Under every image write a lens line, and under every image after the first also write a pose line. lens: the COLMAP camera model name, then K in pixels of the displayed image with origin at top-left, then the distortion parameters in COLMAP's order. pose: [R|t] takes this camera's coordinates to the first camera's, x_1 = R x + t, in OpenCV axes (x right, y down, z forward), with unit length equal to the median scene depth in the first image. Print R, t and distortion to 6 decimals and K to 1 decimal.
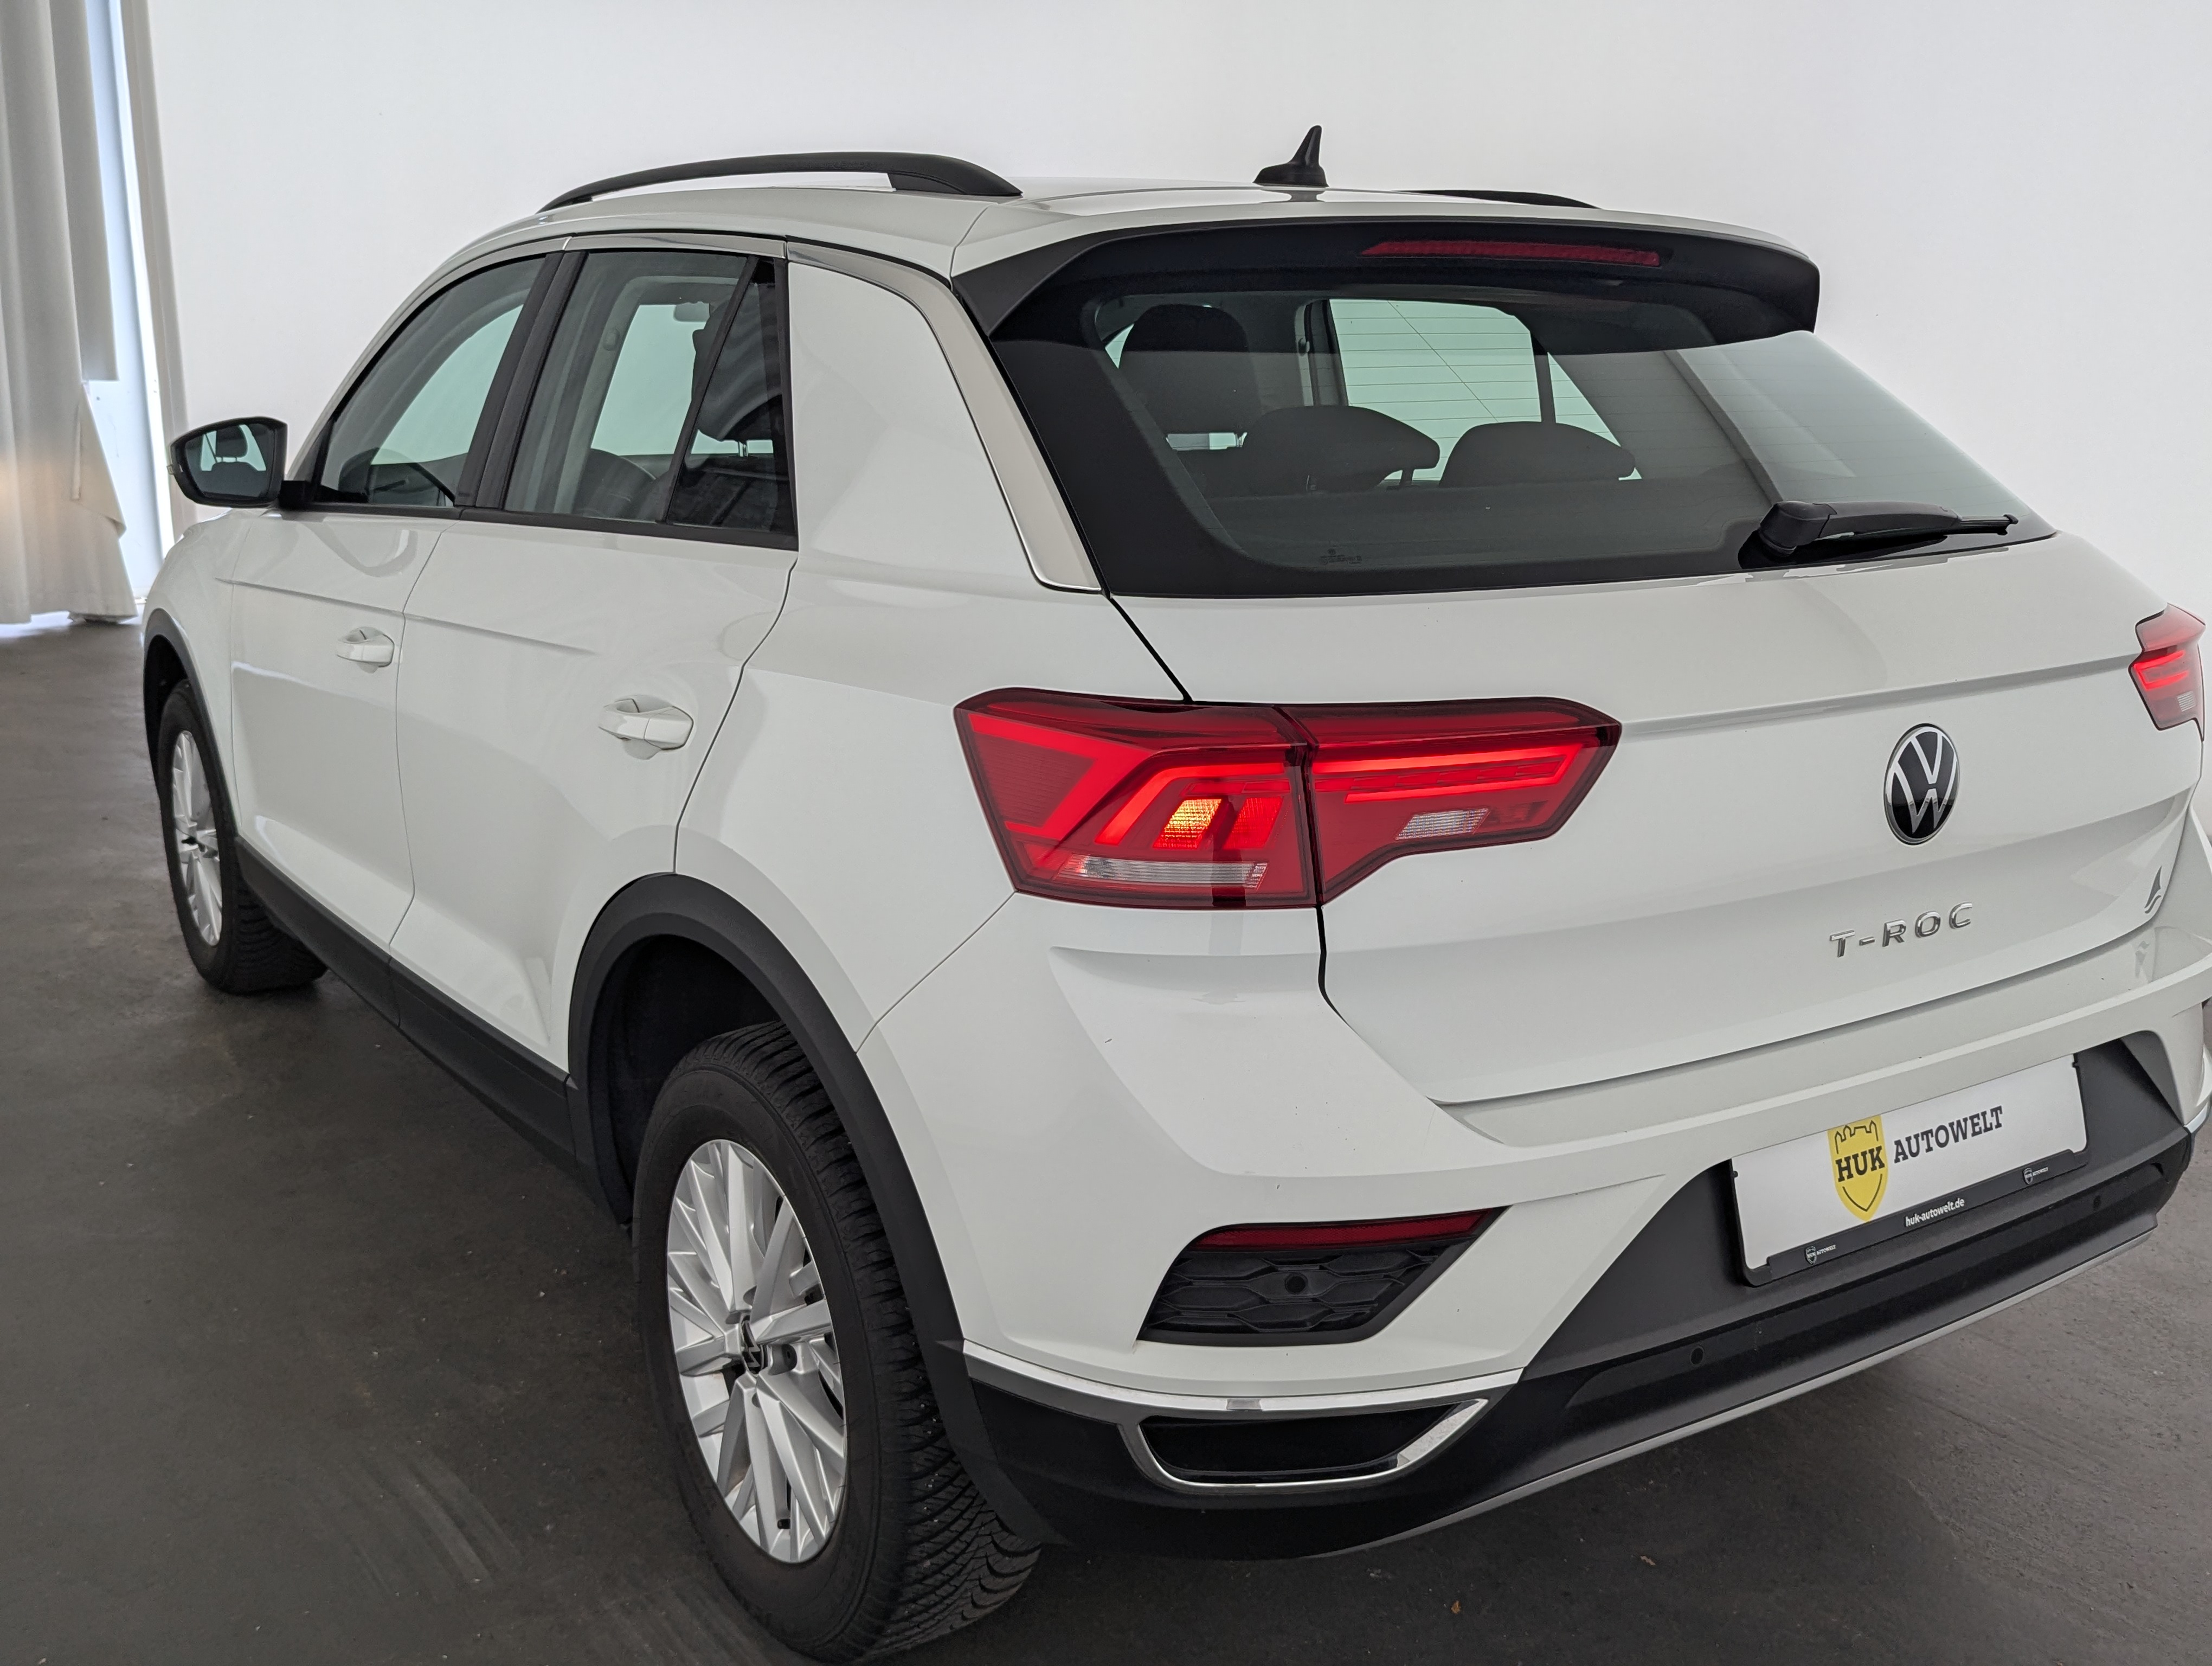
lens RADIAL K [[2114.3, 0, 1043.4], [0, 2114.3, 806.1], [0, 0, 1]] dist [-0.001022, -0.003580]
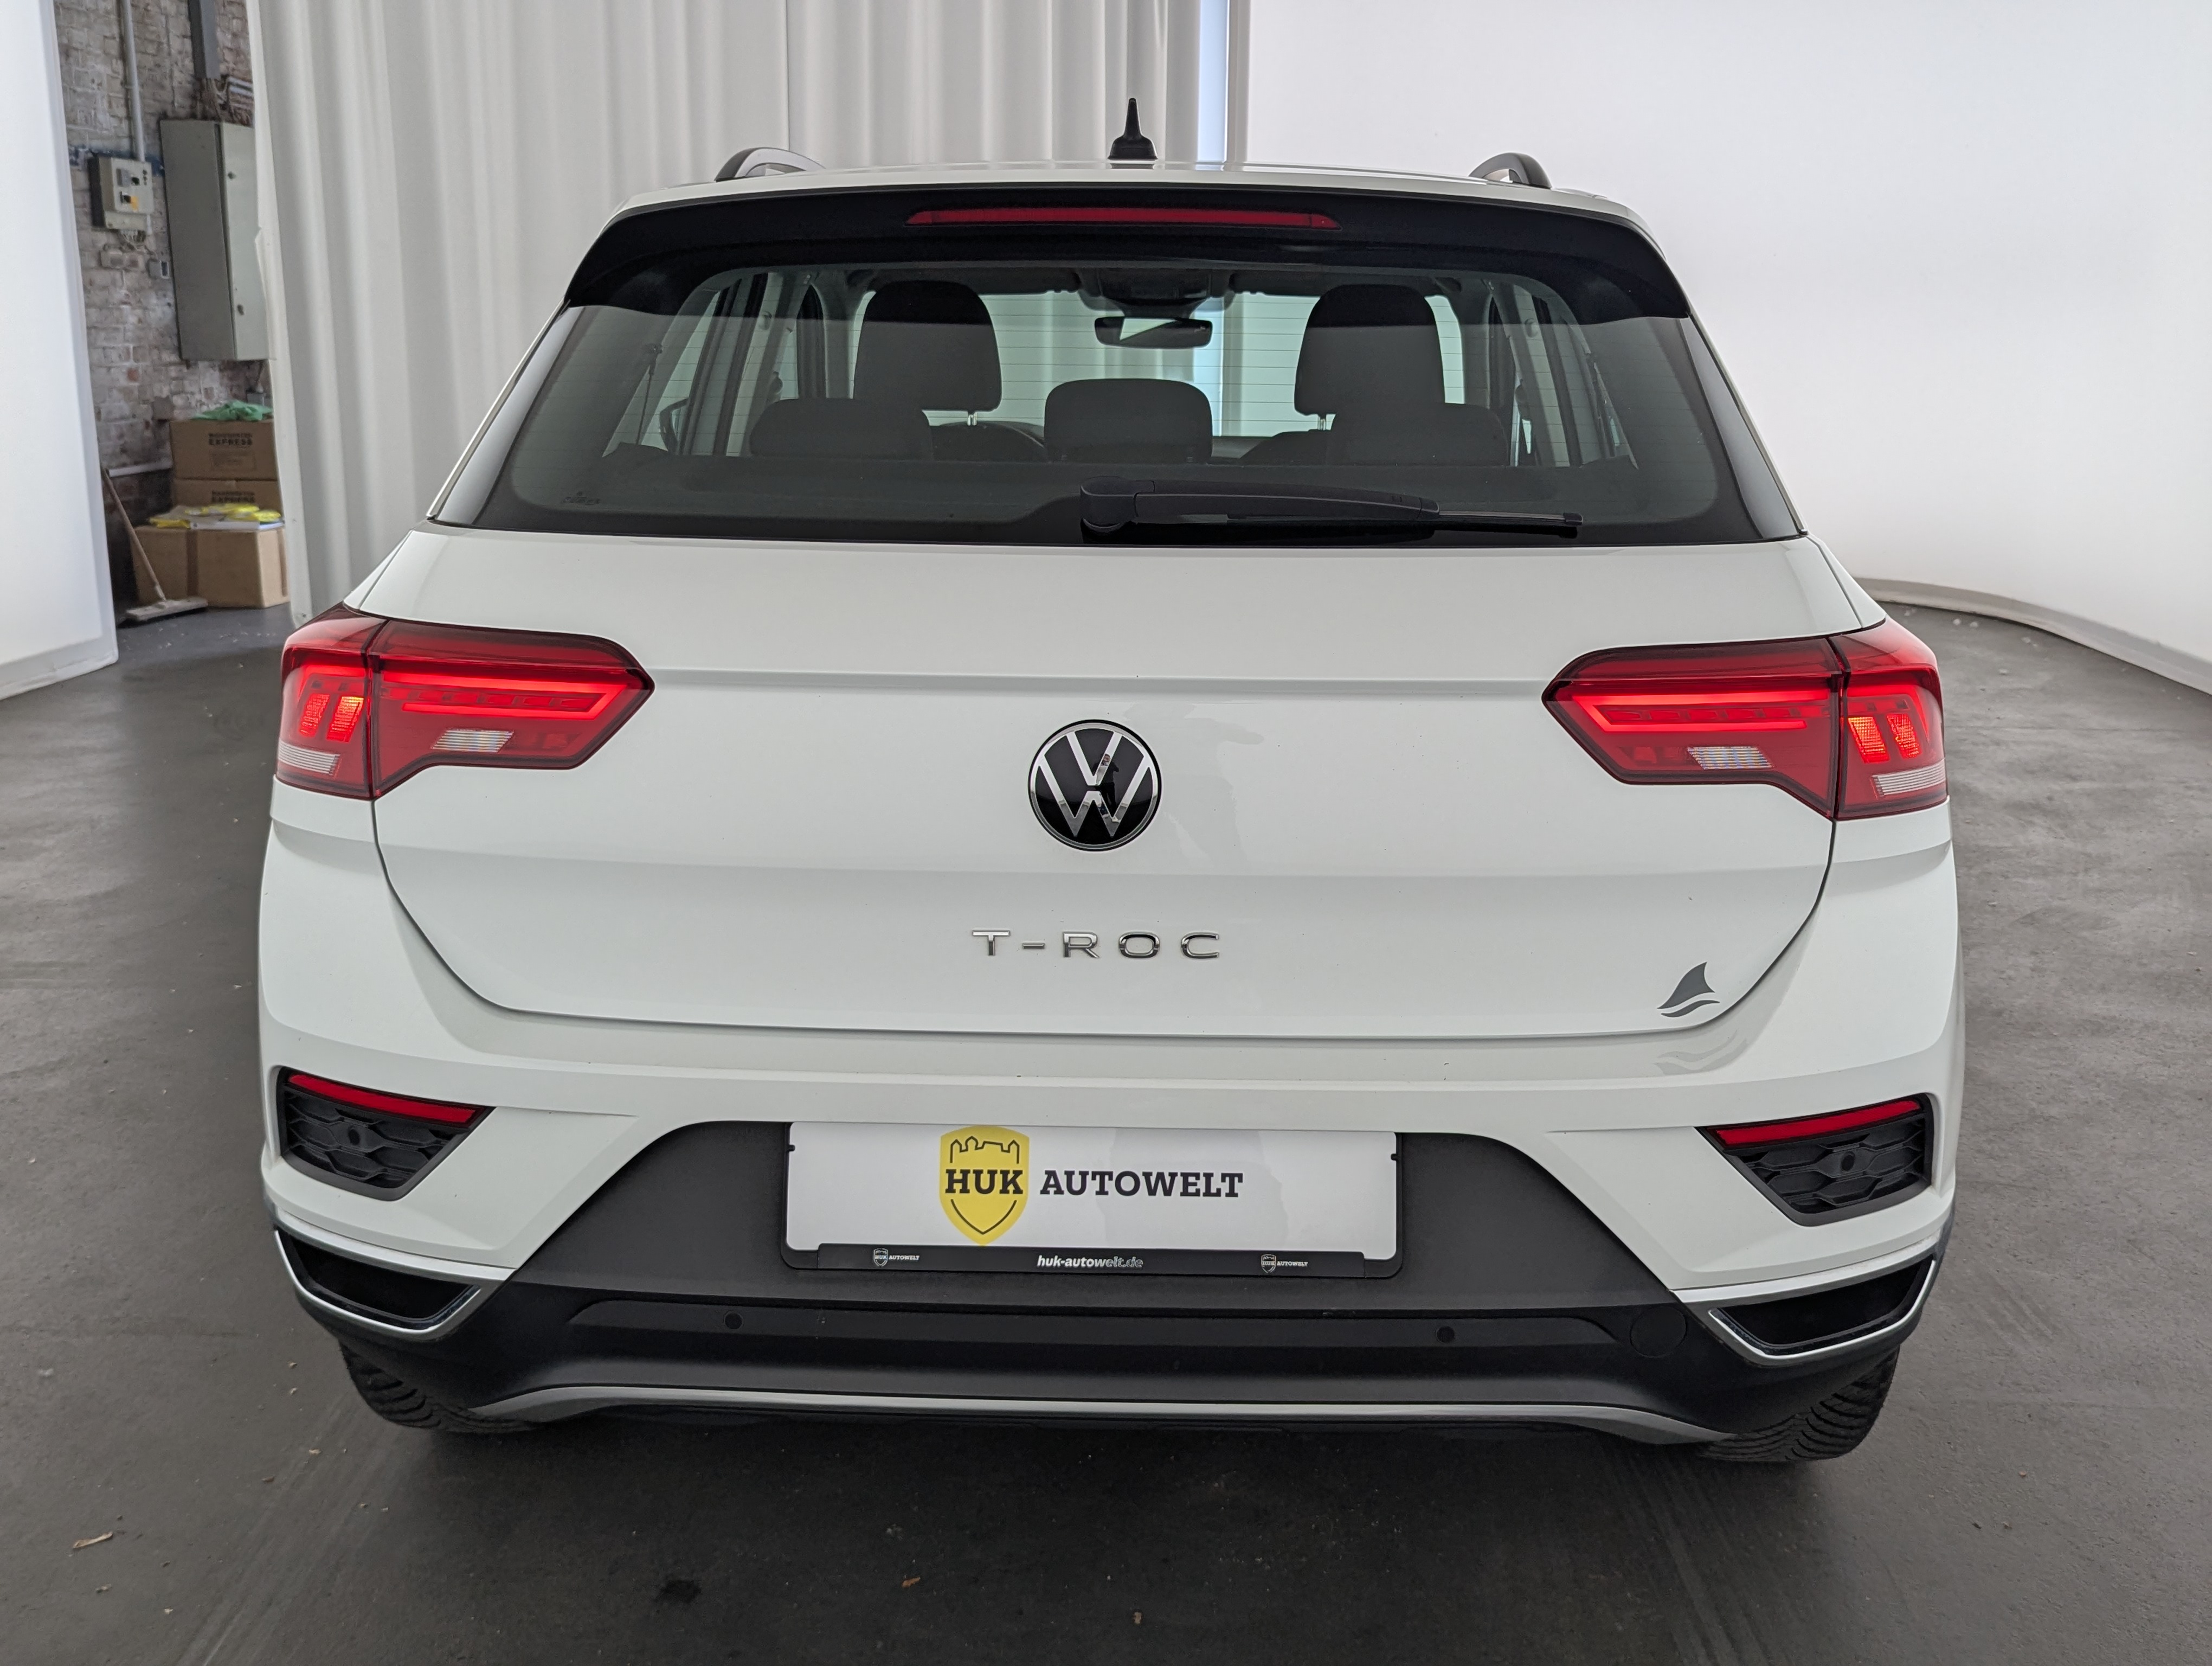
lens RADIAL K [[2046.1, 0, 1149.7], [0, 2046.1, 770.1], [0, 0, 1]] dist [0.071220, -0.075523]
pose [[0.819284, 0.121515, -0.560363, 0.929030], [-0.129894, 0.991212, 0.025032, -0.042215], [0.558481, 0.052279, 0.827869, 0.283537]]
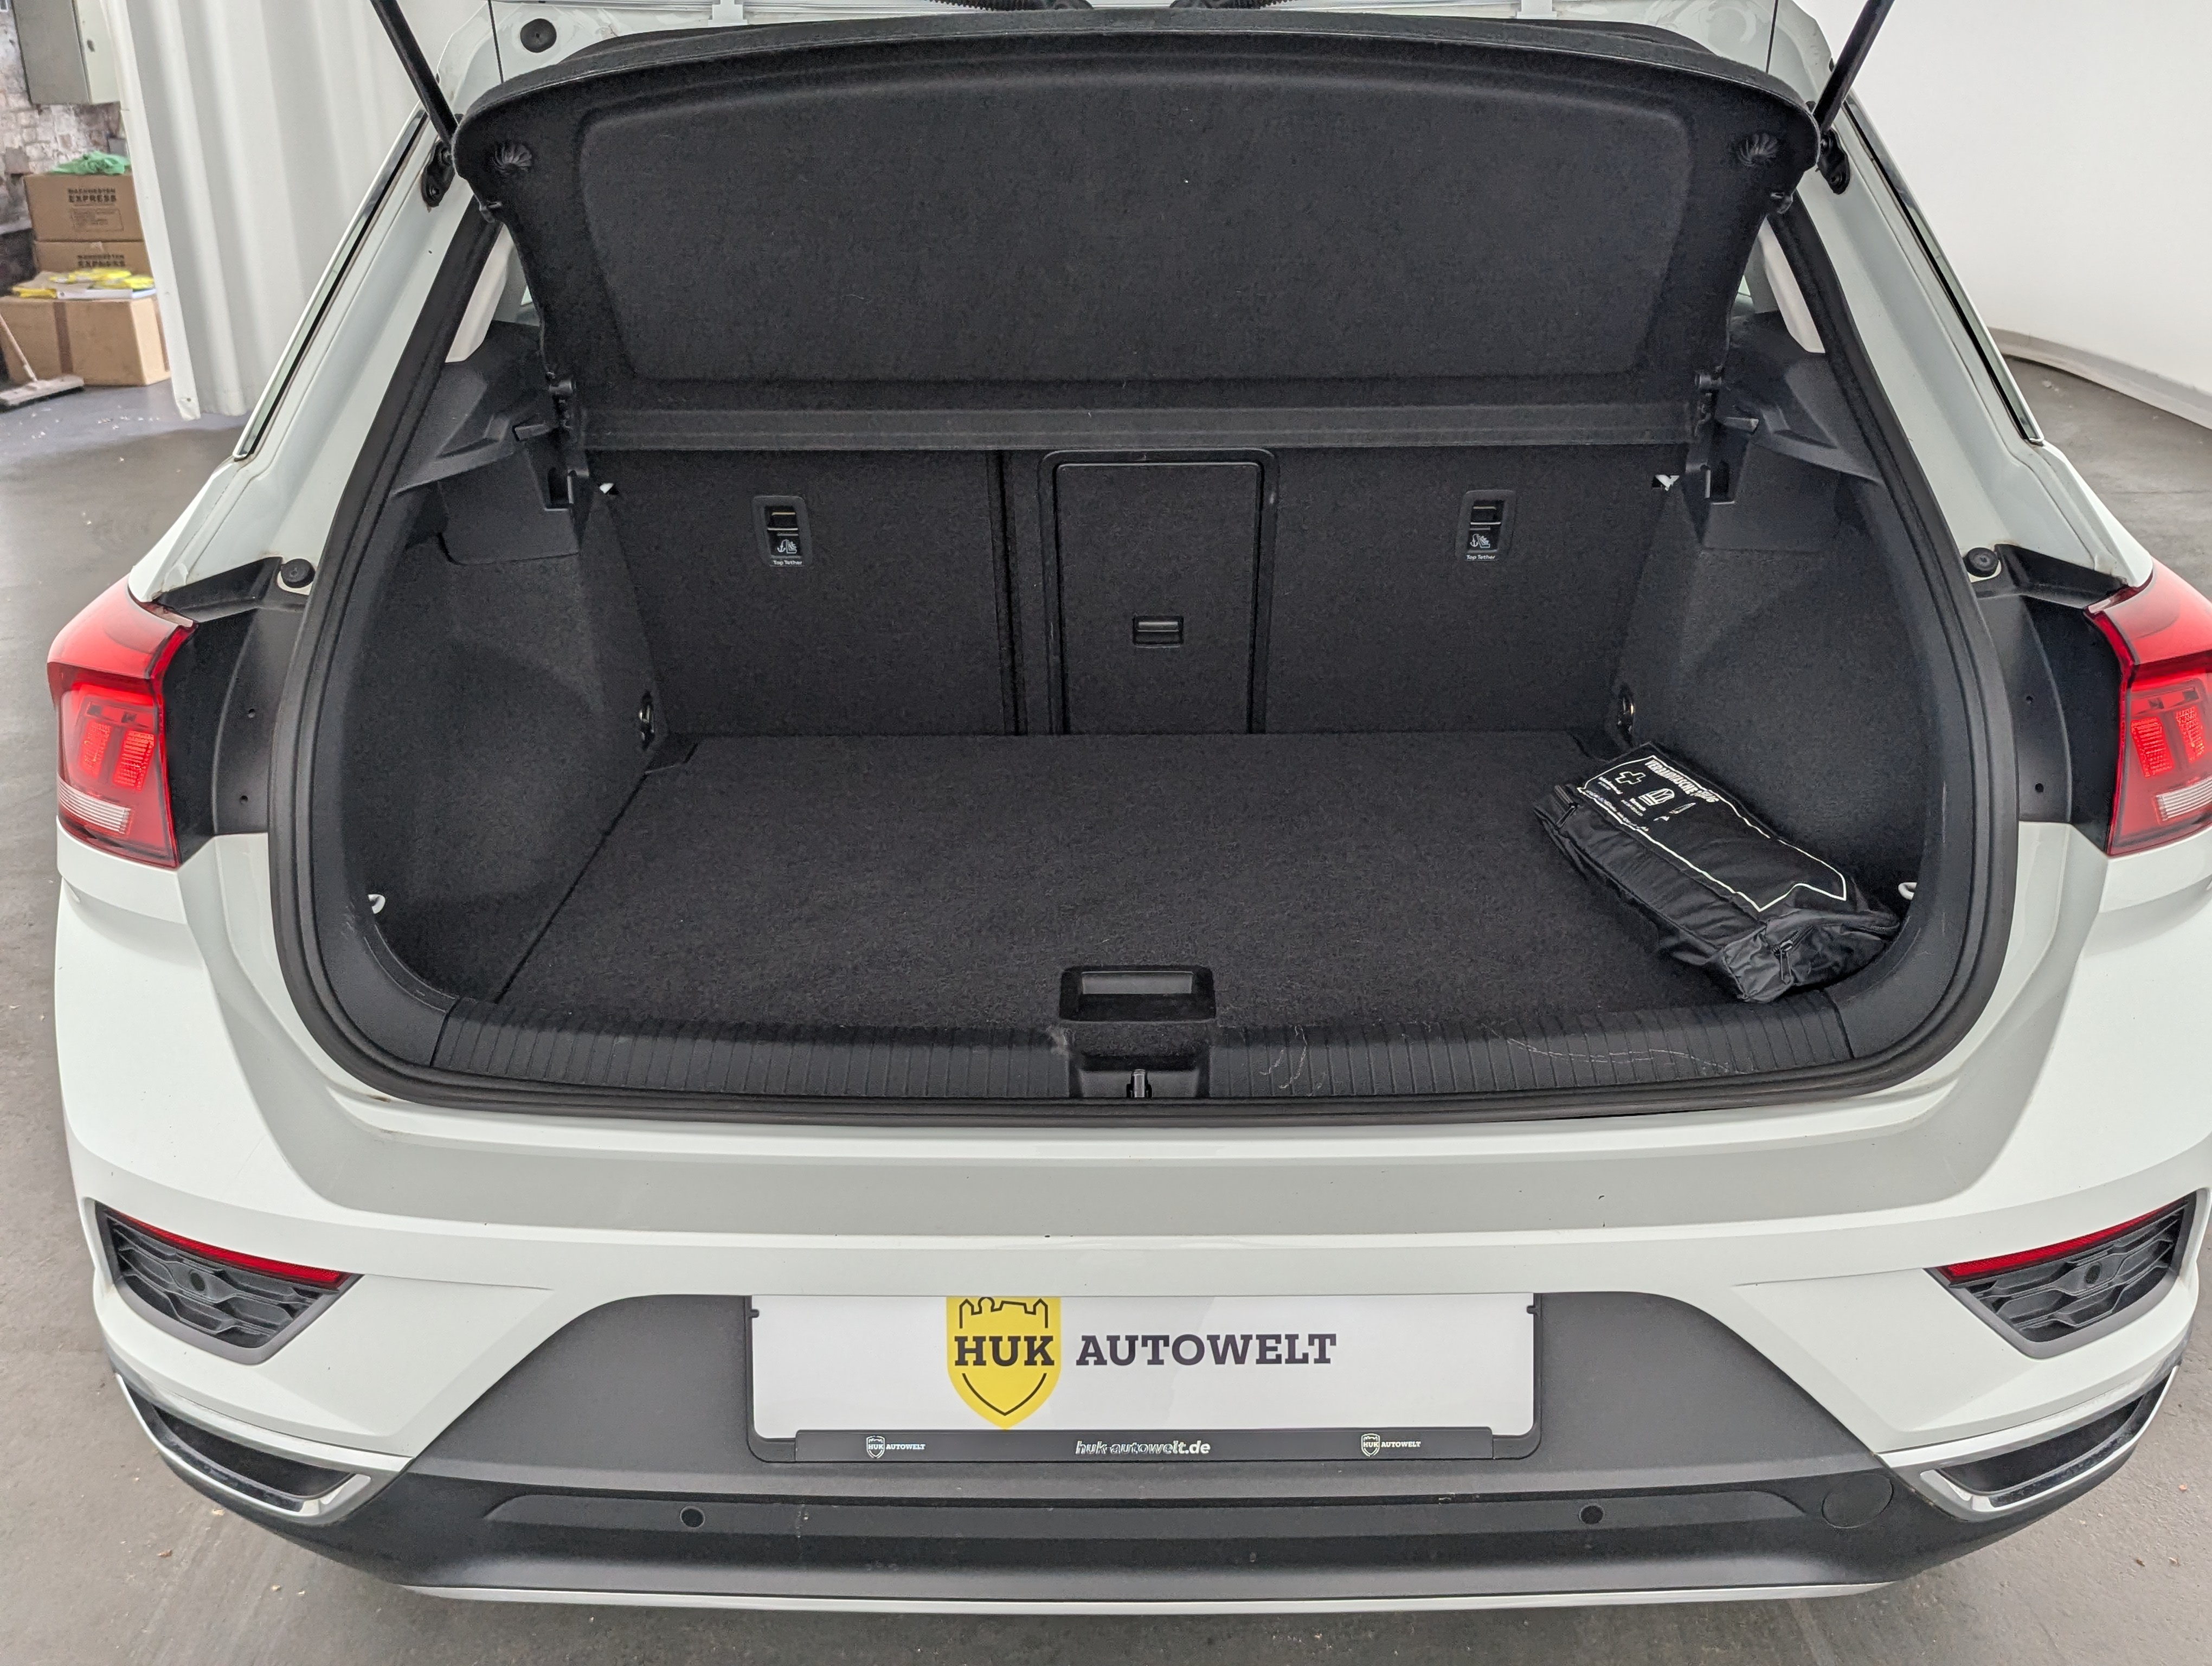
lens RADIAL K [[2031.7, 0, 1112.1], [0, 2031.7, 791.2], [0, 0, 1]] dist [0.057318, -0.051274]
pose [[0.829411, 0.183366, -0.527688, 0.750482], [-0.106773, 0.979216, 0.172443, -0.143221], [0.548340, -0.086683, 0.831751, 0.454437]]
